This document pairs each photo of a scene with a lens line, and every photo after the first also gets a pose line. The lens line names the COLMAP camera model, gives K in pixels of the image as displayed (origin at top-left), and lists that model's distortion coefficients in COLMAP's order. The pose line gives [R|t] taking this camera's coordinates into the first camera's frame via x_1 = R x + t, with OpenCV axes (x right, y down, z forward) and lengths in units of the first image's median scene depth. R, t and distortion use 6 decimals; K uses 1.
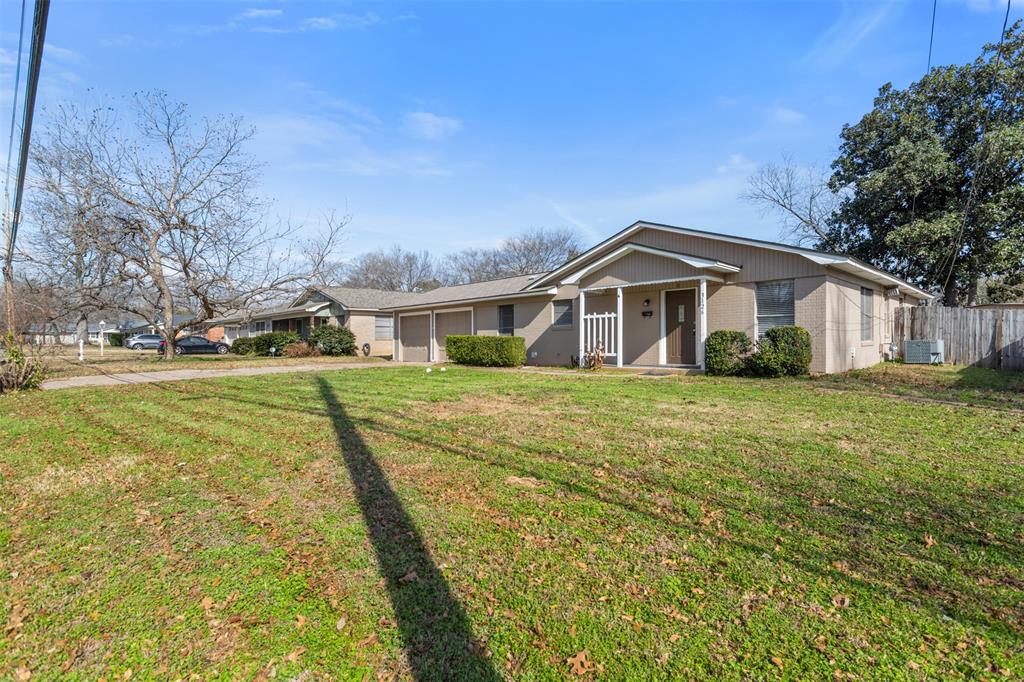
lens RADIAL K [[500.4, 0, 525.4], [0, 500.4, 349.5], [0, 0, 1]] dist [0.004272, 0.000720]
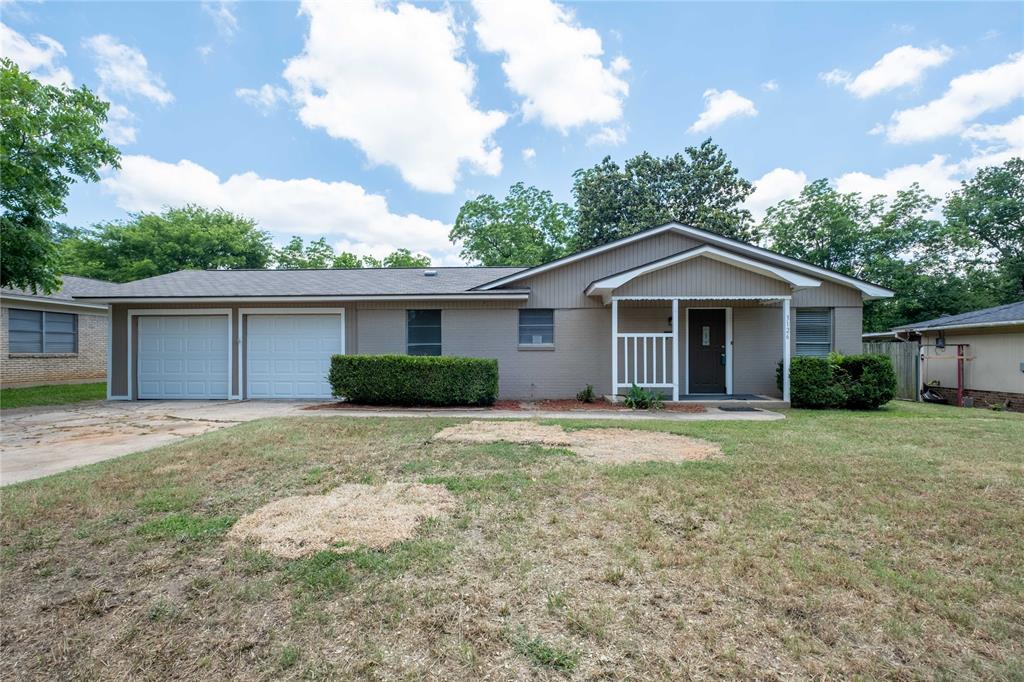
lens RADIAL K [[470.7, 0, 510.0], [0, 470.7, 366.4], [0, 0, 1]] dist [-0.000008, -0.000002]
pose [[0.748391, 0.002248, 0.663254, -0.418120], [-0.001066, 0.999997, -0.002187, -0.014900], [-0.663257, 0.000930, 0.748391, 0.519486]]
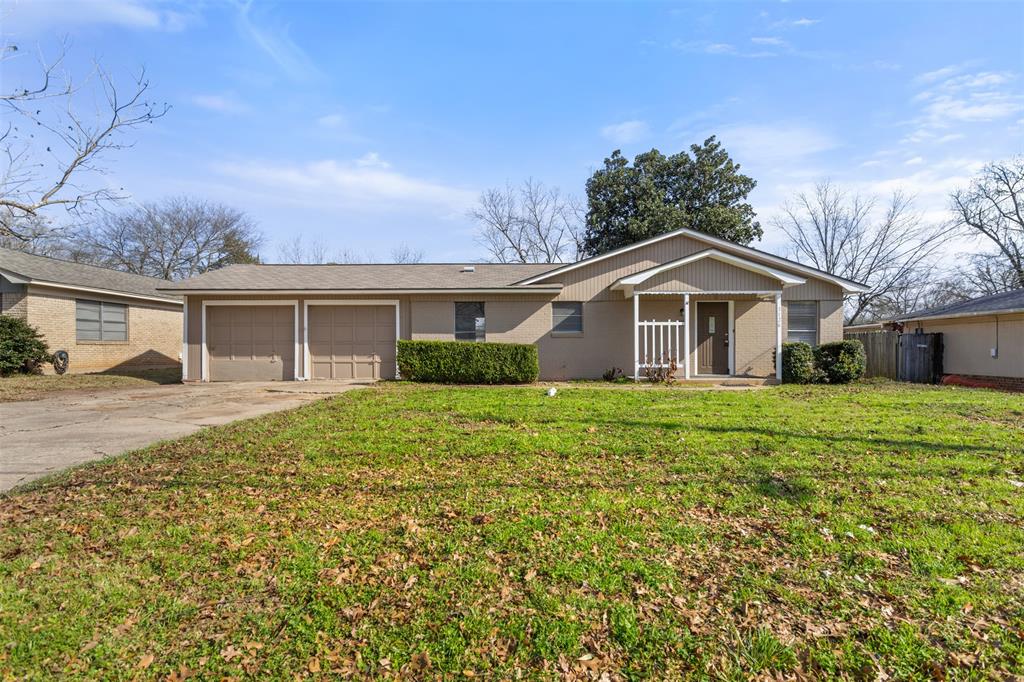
lens RADIAL K [[500.4, 0, 525.4], [0, 500.4, 349.5], [0, 0, 1]] dist [0.004272, 0.000720]
pose [[0.720324, 0.010929, 0.693552, -0.570127], [0.001698, 0.999845, -0.017518, -0.003892], [-0.693636, 0.013796, 0.720194, 0.450133]]
